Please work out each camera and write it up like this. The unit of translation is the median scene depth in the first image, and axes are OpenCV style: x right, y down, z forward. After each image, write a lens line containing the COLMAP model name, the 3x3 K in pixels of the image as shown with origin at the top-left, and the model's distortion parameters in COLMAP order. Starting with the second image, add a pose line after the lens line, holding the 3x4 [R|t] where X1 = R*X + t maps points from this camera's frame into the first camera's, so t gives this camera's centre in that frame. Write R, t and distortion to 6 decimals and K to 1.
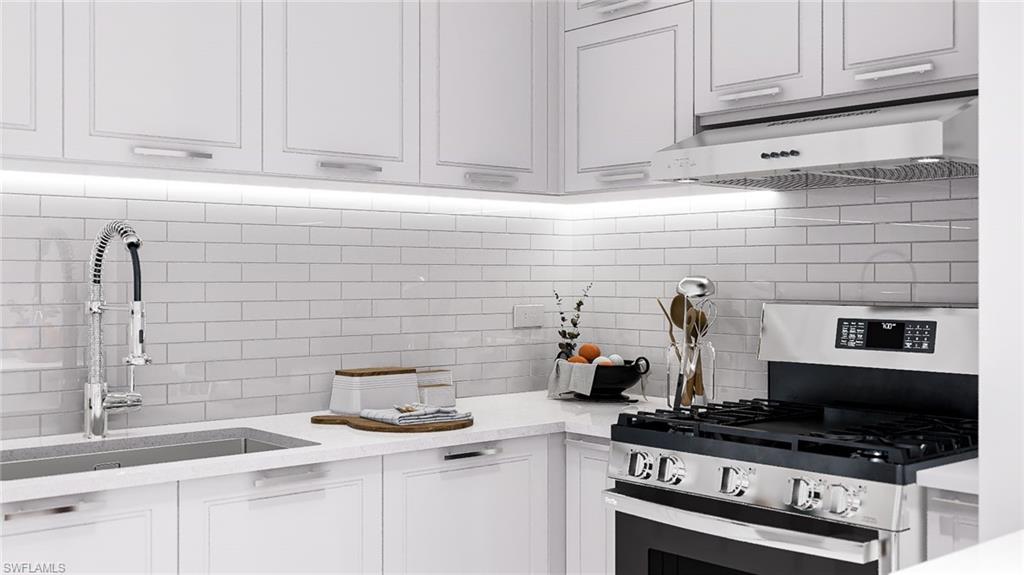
lens RADIAL K [[1097.5, 0, 512.0], [0, 1097.5, 287.5], [0, 0, 1]] dist [0.000034, -0.011245]
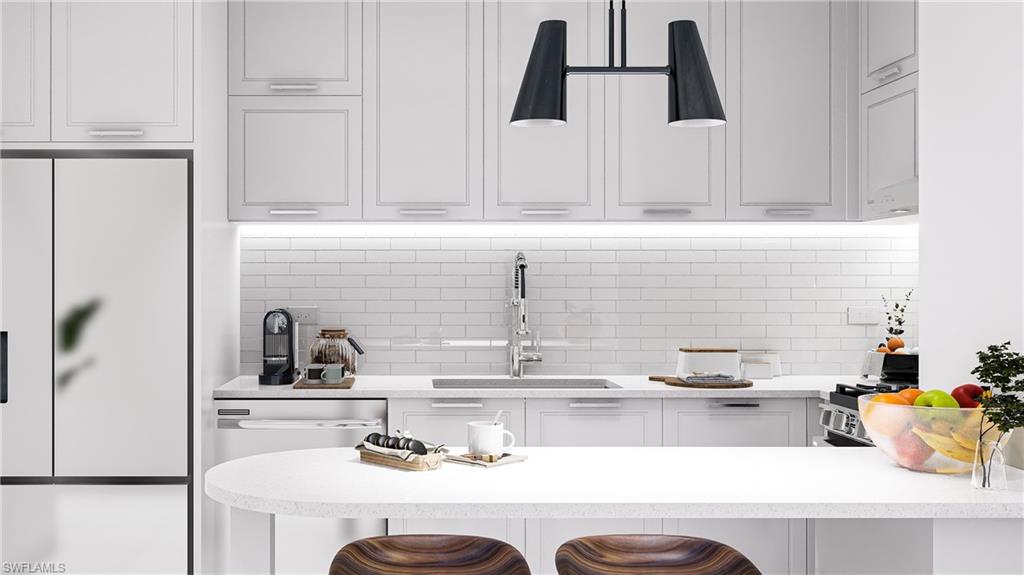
lens RADIAL K [[1059.4, 0, 407.1], [0, 1059.4, 288.3], [0, 0, 1]] dist [-0.000649, -0.007952]
pose [[0.754995, 0.002335, -0.655726, 0.524968], [-0.005965, 0.999977, -0.003307, 0.002727], [0.655703, 0.006408, 0.754991, -0.330815]]
